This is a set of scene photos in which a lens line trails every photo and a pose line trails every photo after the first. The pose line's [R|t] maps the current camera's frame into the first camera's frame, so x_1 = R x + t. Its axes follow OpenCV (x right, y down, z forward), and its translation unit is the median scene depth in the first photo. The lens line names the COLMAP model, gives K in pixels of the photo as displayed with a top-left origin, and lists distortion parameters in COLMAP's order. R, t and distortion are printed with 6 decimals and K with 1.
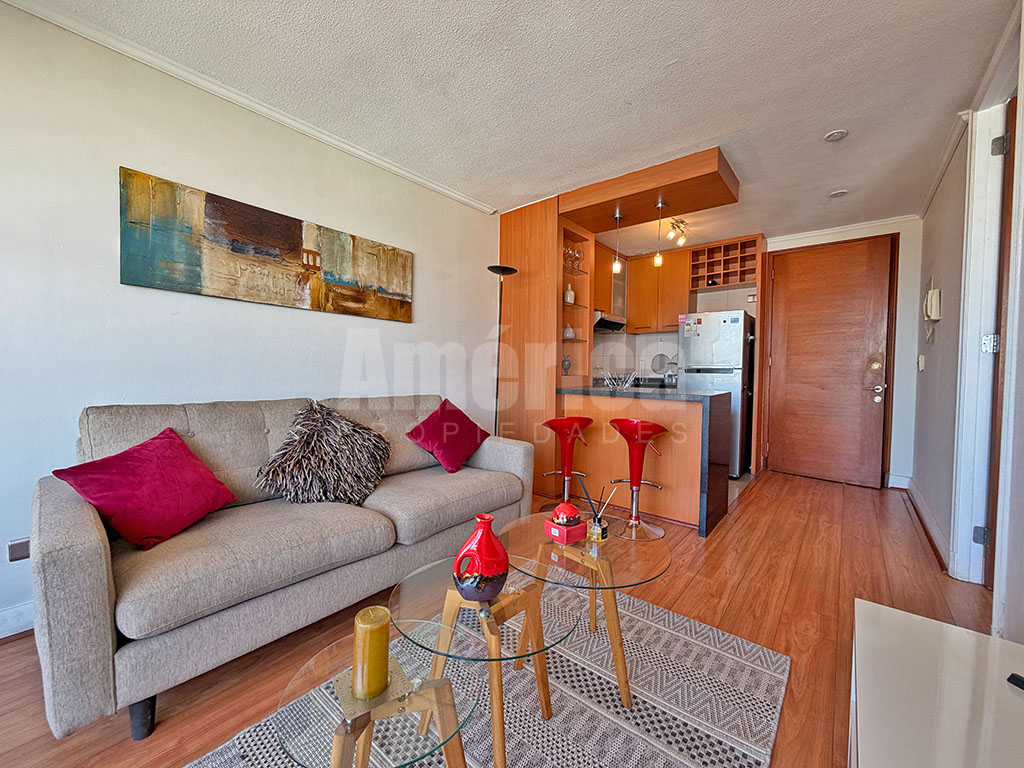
lens RADIAL K [[406.2, 0, 512.8], [0, 406.2, 384.4], [0, 0, 1]] dist [-0.000370, -0.000068]
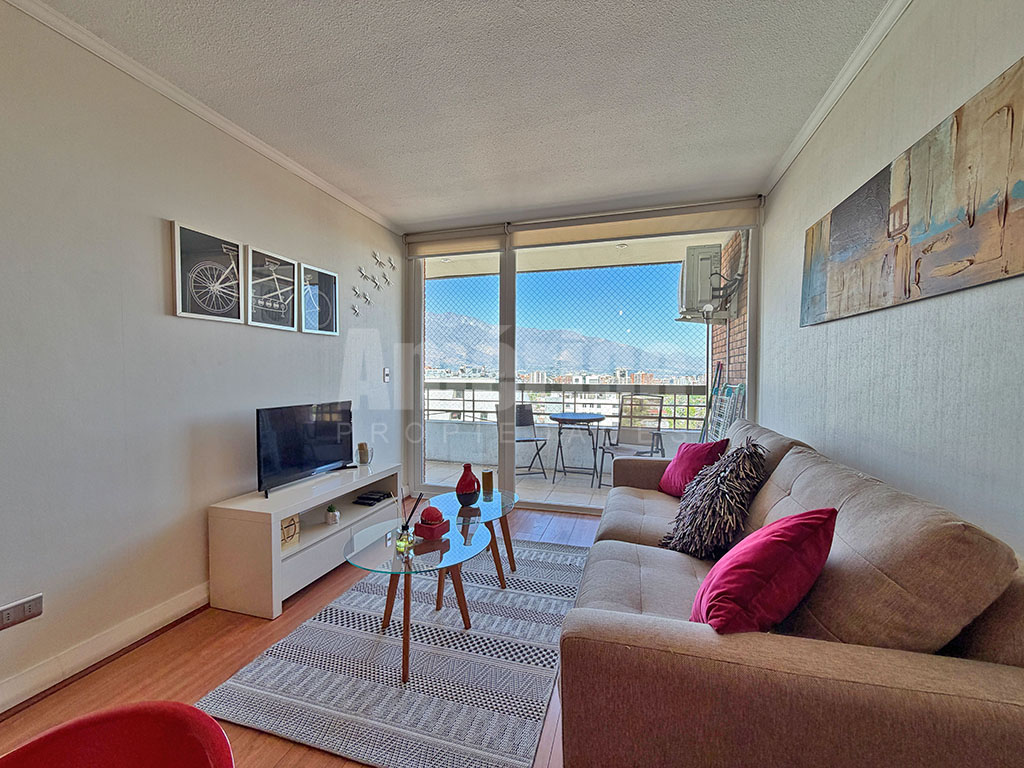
lens RADIAL K [[406.2, 0, 518.0], [0, 406.2, 384.9], [0, 0, 1]] dist [-0.000370, -0.000068]
pose [[-0.916157, -0.005475, -0.400783, 0.203830], [-0.030600, 0.997944, 0.056318, -0.076297], [0.399651, 0.063860, -0.914440, 1.168770]]
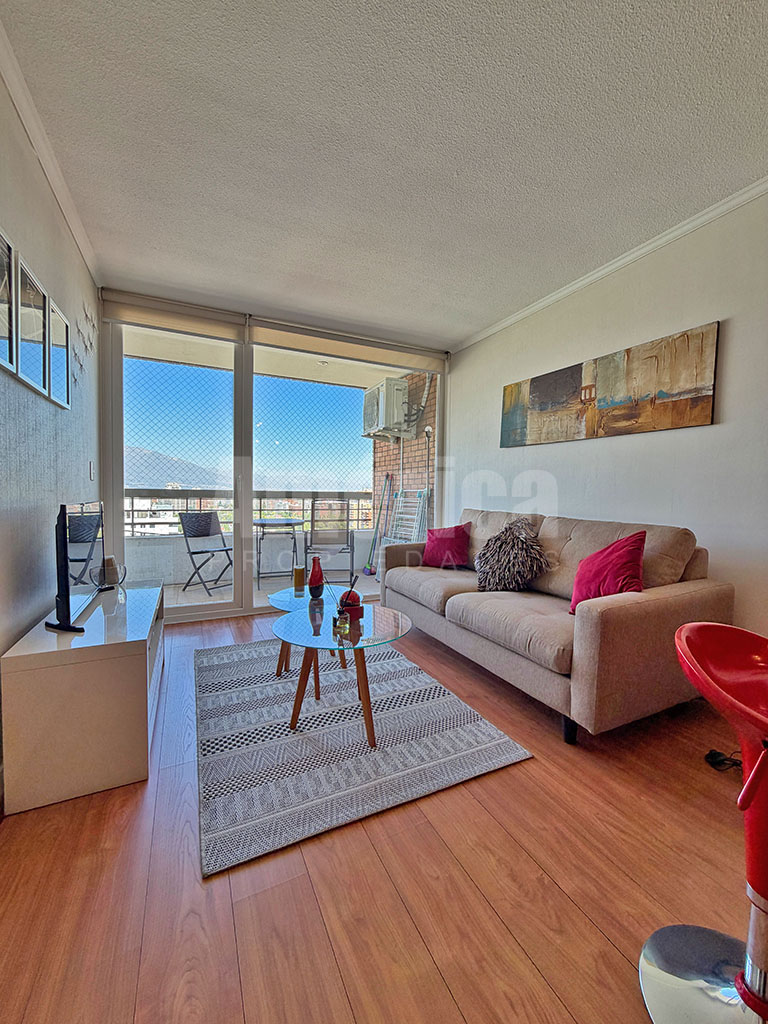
lens RADIAL K [[406.2, 0, 384.3], [0, 406.2, 510.0], [0, 0, 1]] dist [-0.000370, -0.000068]
pose [[-0.416564, 0.020018, -0.908886, 0.661587], [-0.051684, 0.997619, 0.045660, -0.010673], [0.907636, 0.065995, -0.414538, 0.858761]]
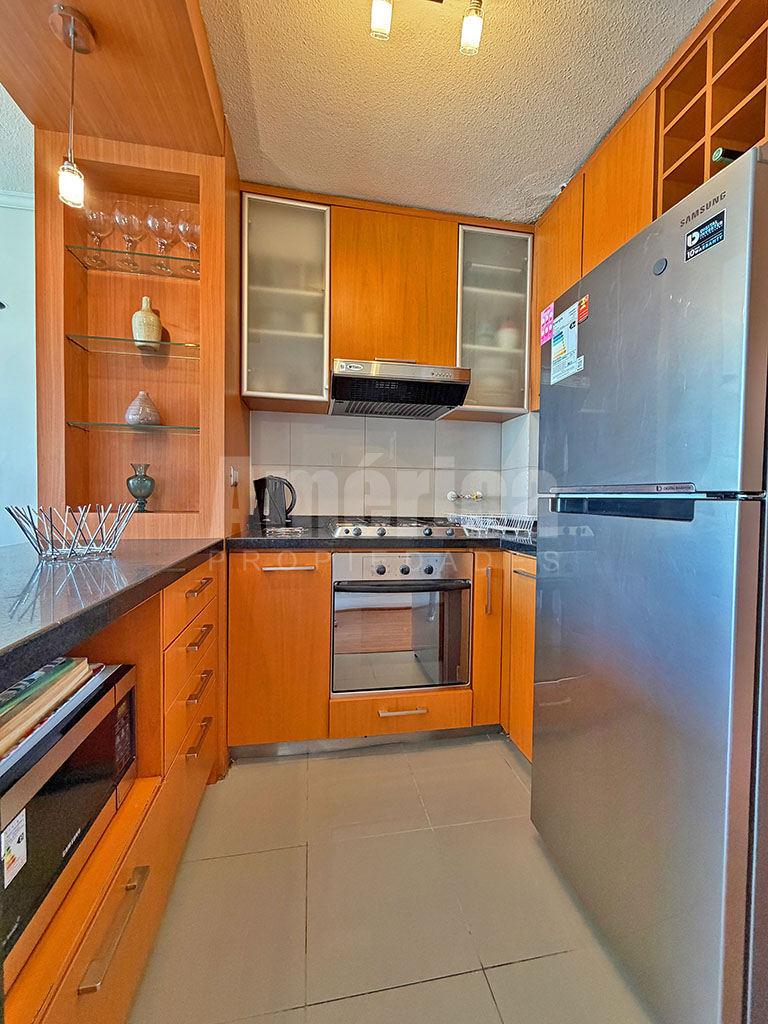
lens RADIAL K [[406.2, 0, 382.5], [0, 406.2, 509.9], [0, 0, 1]] dist [-0.000370, -0.000068]
pose [[0.766822, 0.020096, -0.641546, 0.801201], [-0.031776, 0.999473, -0.006673, -0.039097], [0.641073, 0.025502, 0.767056, 1.106834]]
